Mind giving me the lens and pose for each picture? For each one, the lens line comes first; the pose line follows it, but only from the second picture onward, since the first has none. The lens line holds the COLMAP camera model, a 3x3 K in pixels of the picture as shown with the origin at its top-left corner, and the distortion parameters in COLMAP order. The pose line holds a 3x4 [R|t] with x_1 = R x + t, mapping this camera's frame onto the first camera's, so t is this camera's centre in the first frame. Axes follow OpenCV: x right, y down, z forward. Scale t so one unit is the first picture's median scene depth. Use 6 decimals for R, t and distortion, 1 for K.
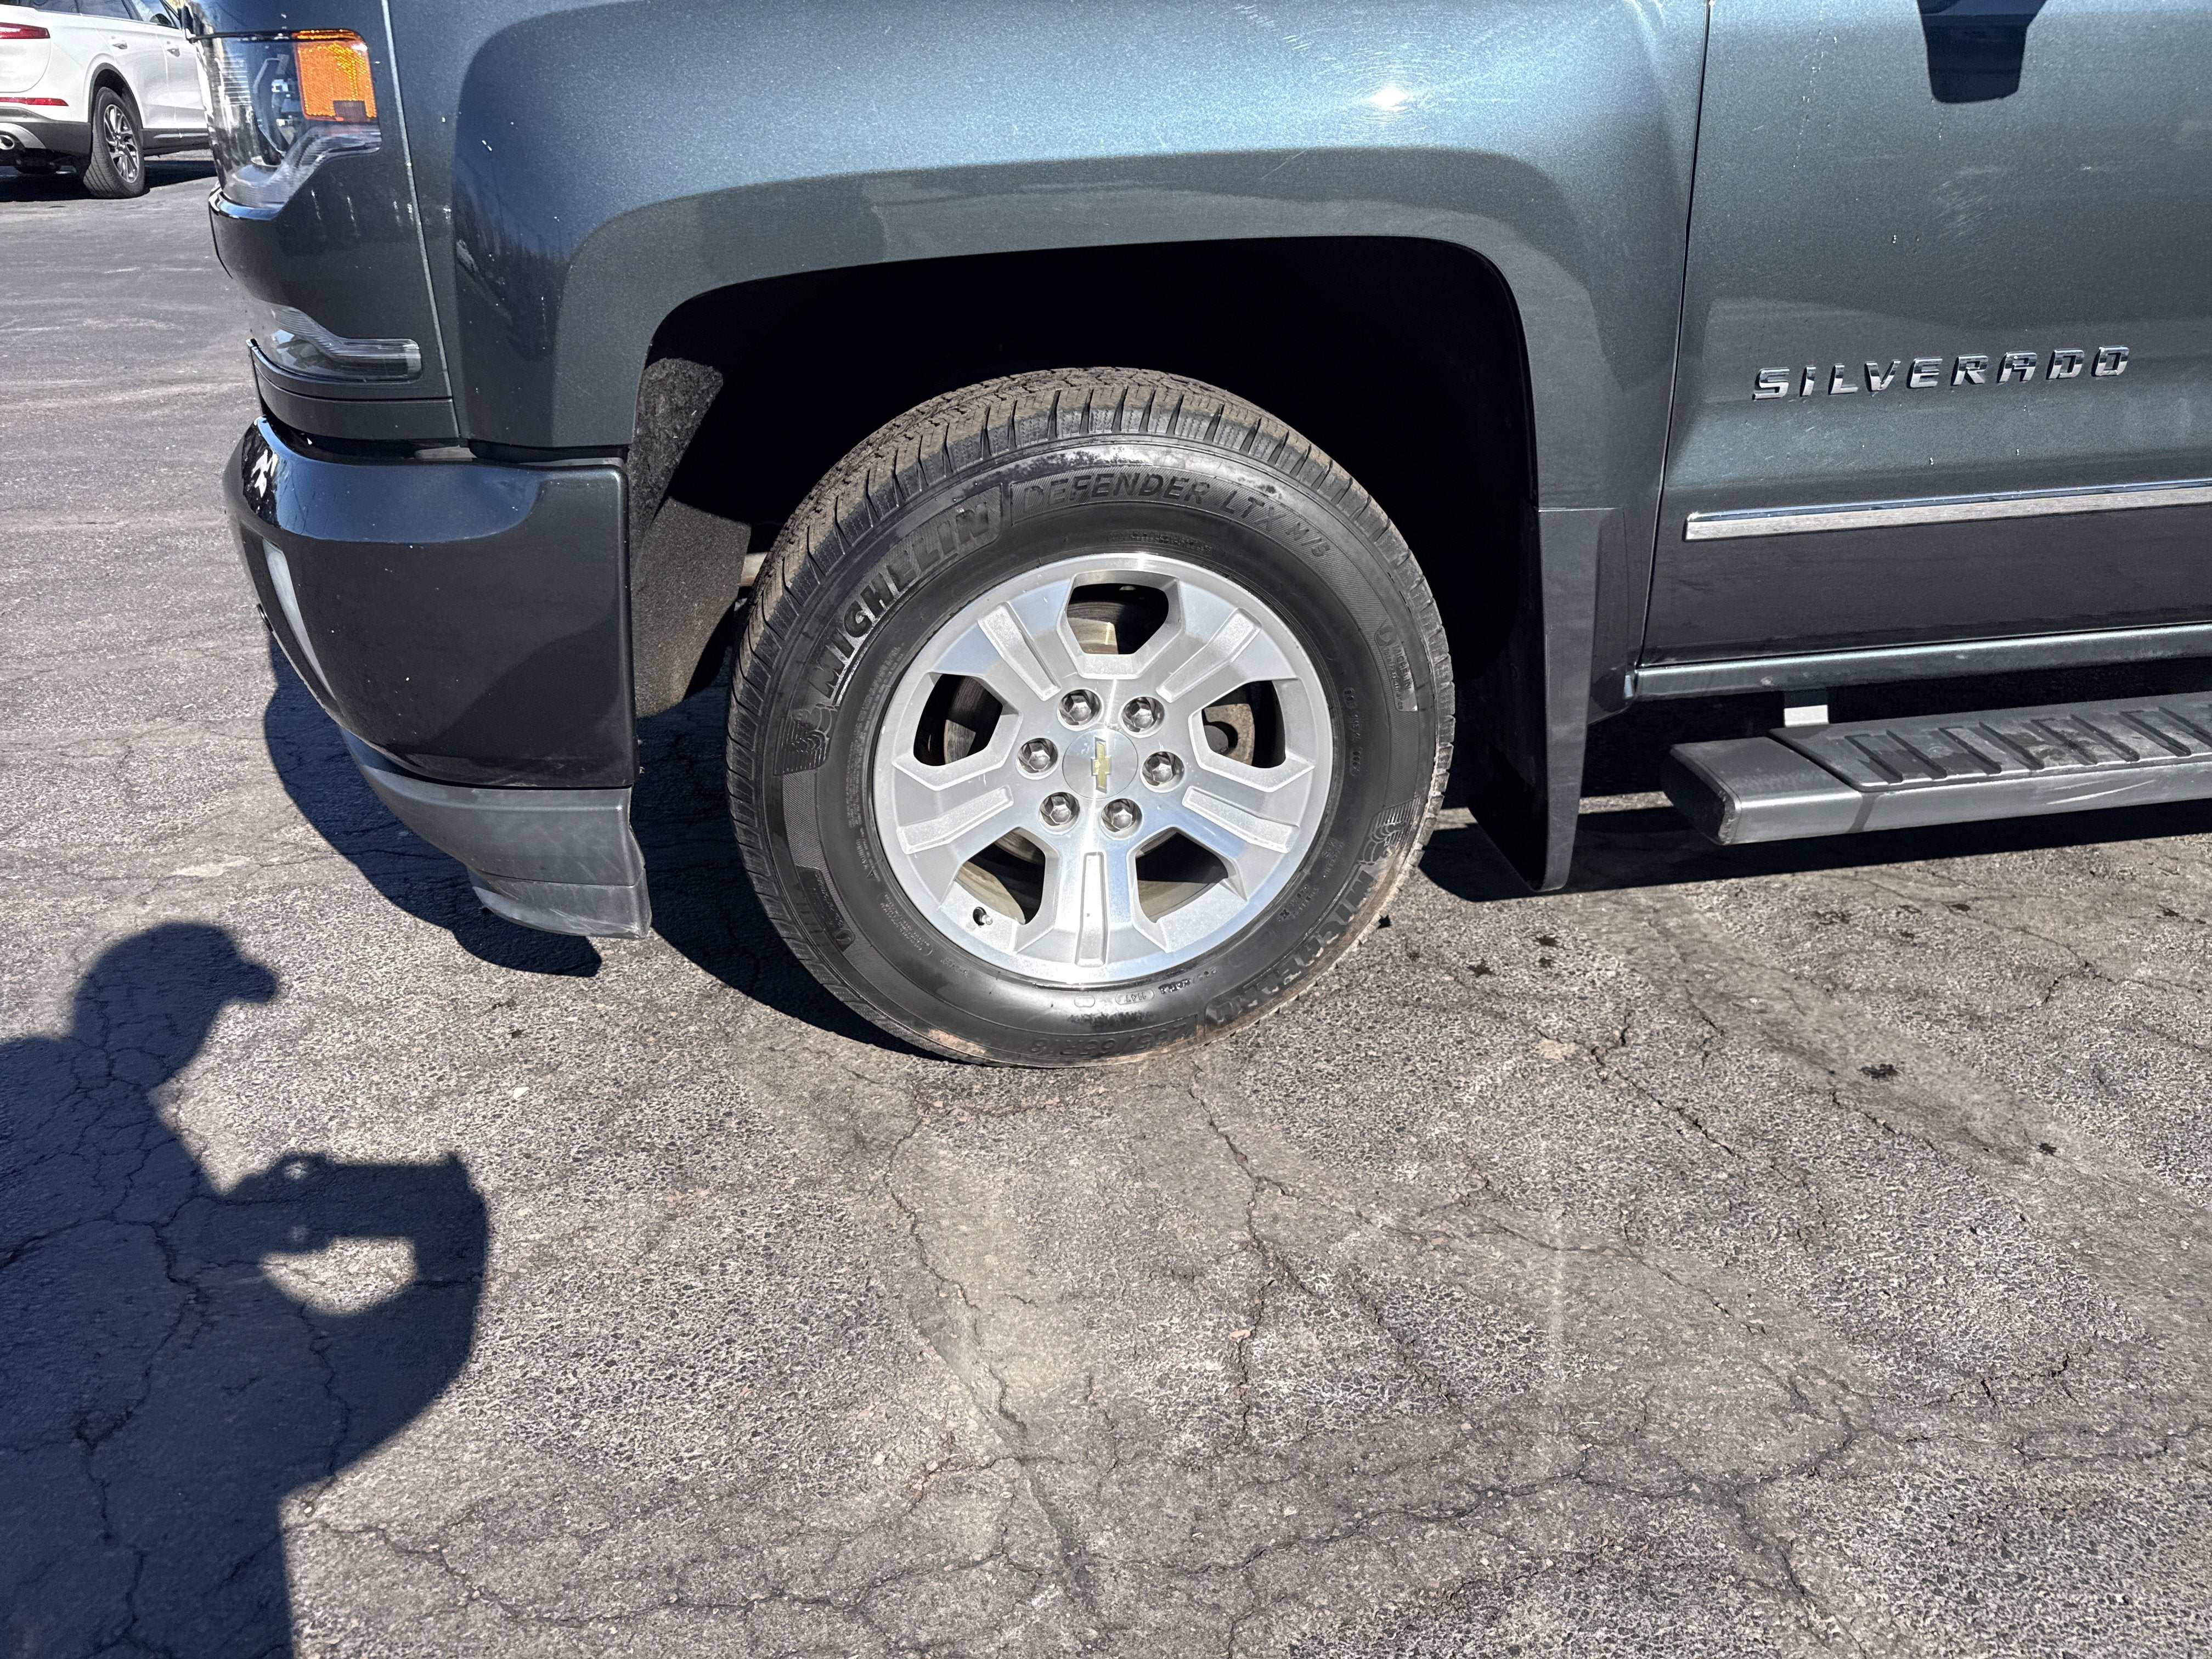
lens RADIAL K [[1517.0, 0, 1113.9], [0, 1517.0, 870.6], [0, 0, 1]] dist [0.003597, -0.013982]
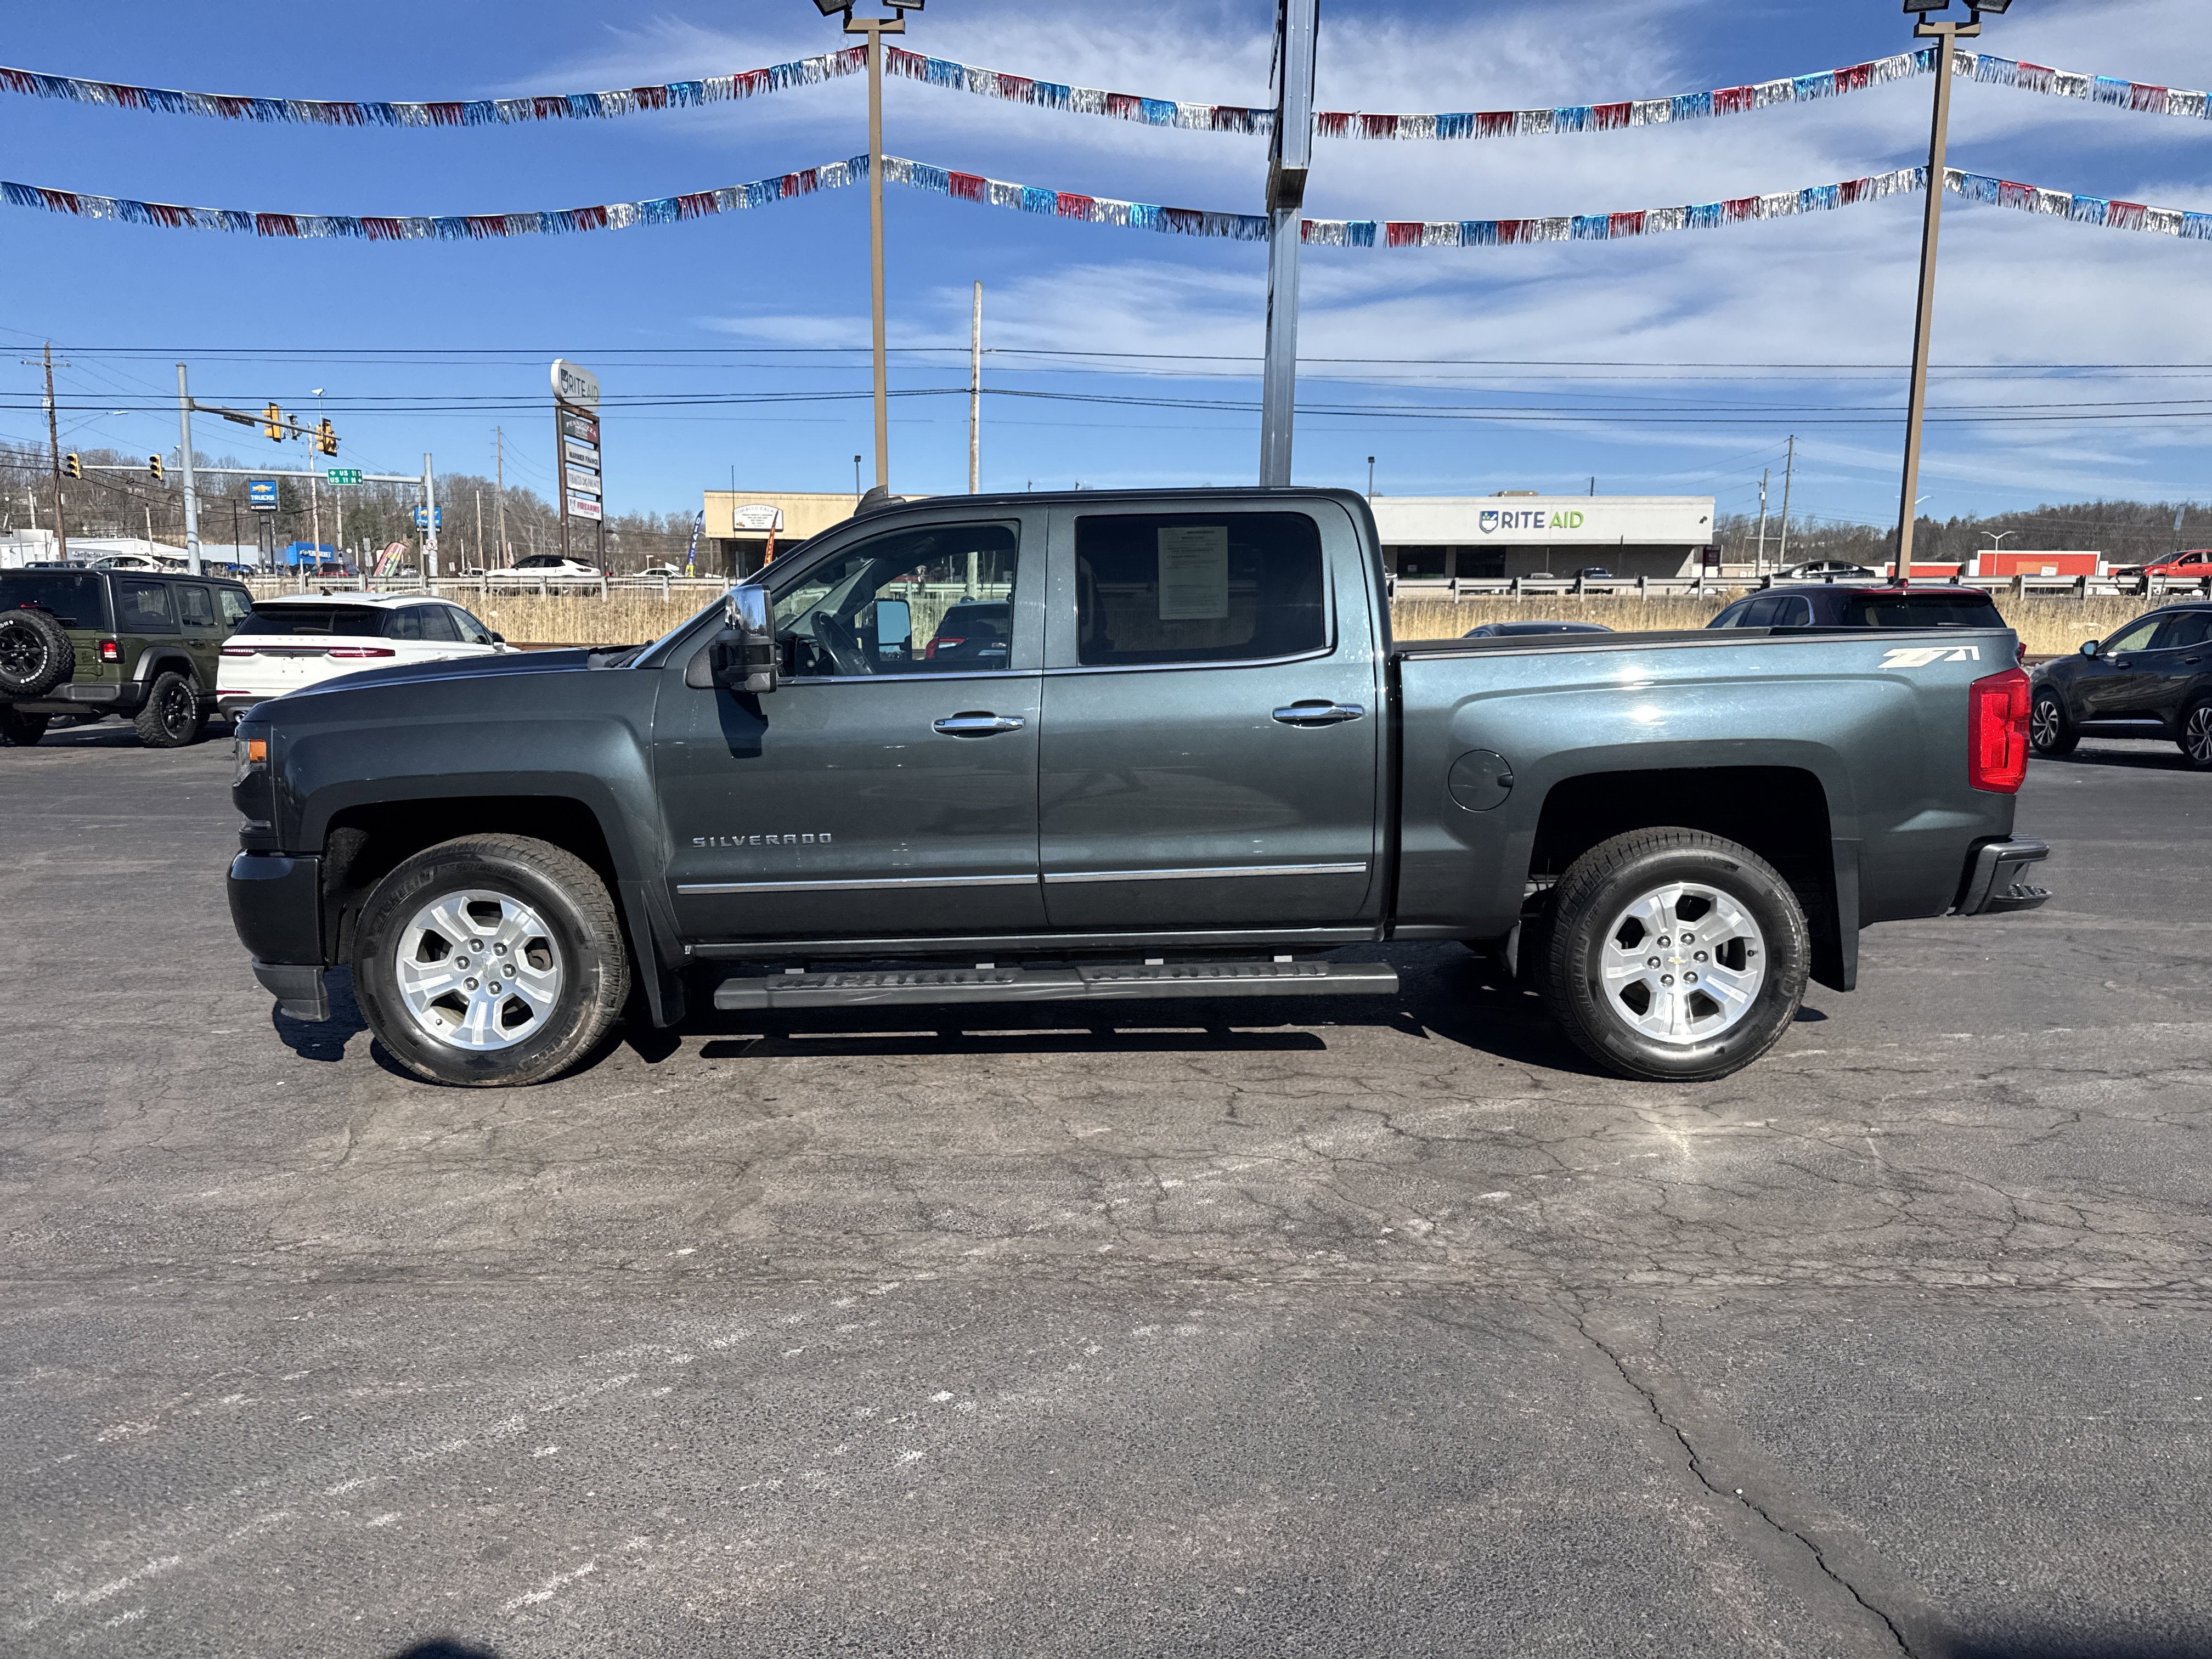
lens RADIAL K [[1517.0, 0, 1113.9], [0, 1517.0, 870.6], [0, 0, 1]] dist [0.003597, -0.013982]
pose [[0.990840, 0.020021, -0.133546, 1.636543], [-0.060367, 0.950302, -0.305421, 0.592747], [0.120794, 0.310685, 0.942806, -1.690270]]
